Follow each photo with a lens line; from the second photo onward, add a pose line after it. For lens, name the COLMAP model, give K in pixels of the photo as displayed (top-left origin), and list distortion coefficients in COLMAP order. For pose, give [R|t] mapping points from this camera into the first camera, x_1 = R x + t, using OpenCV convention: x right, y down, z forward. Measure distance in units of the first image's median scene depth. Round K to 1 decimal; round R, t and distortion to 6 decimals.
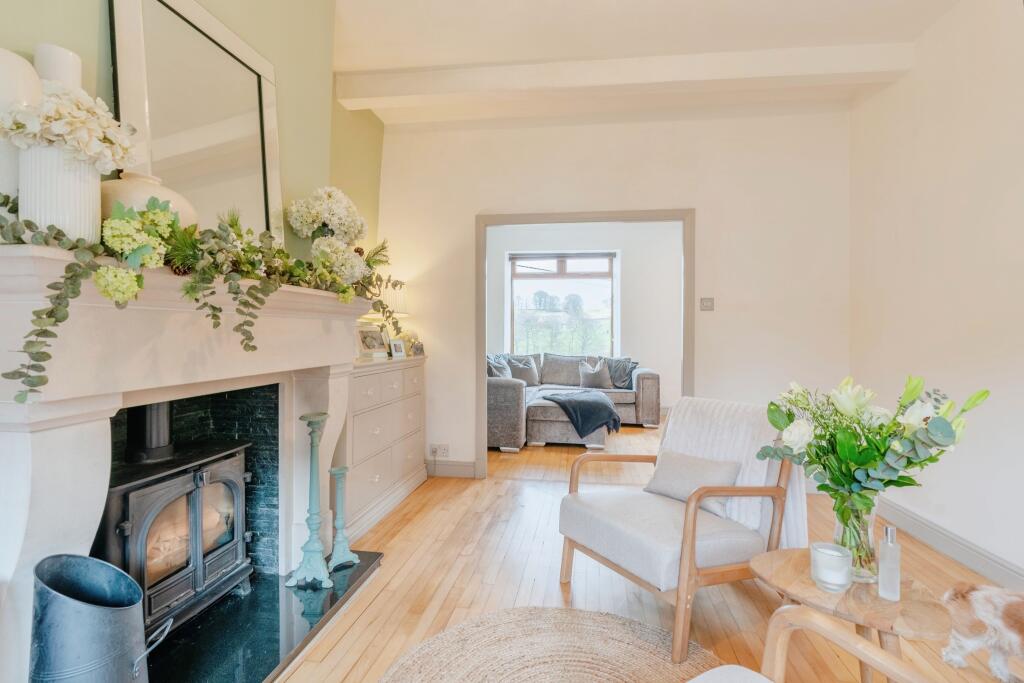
lens RADIAL K [[472.2, 0, 513.3], [0, 472.2, 341.9], [0, 0, 1]] dist [-0.004230, 0.000197]
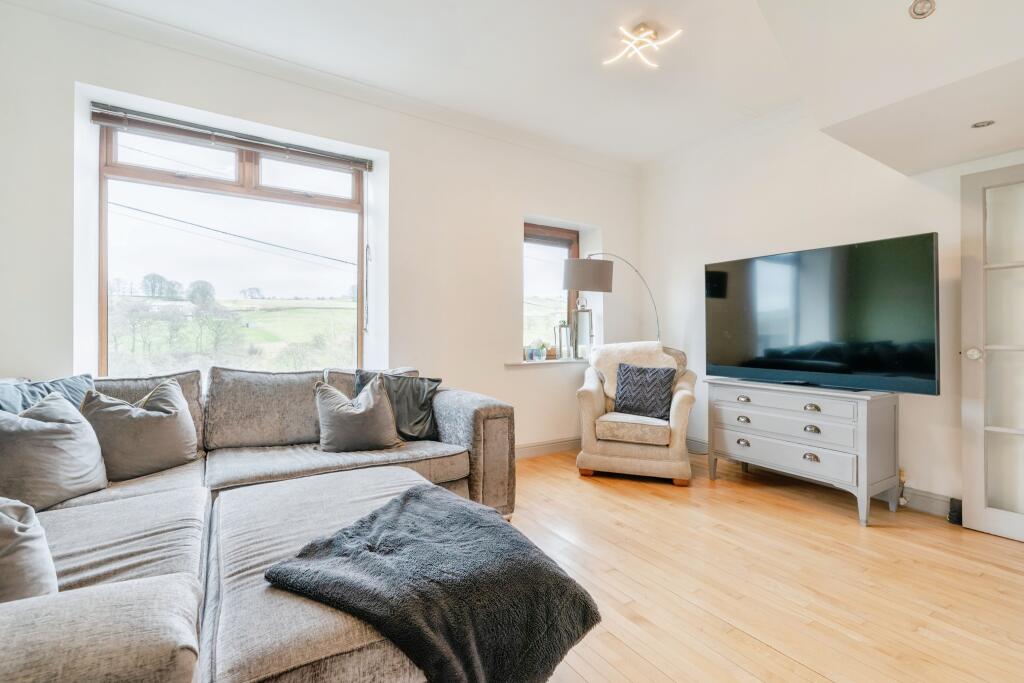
lens RADIAL K [[472.2, 0, 508.7], [0, 472.2, 334.5], [0, 0, 1]] dist [-0.004230, 0.000197]
pose [[0.763273, -0.004251, 0.646062, 0.001685], [0.006227, 0.999980, -0.000778, -0.001976], [-0.646046, 0.004617, 0.763285, 0.546895]]
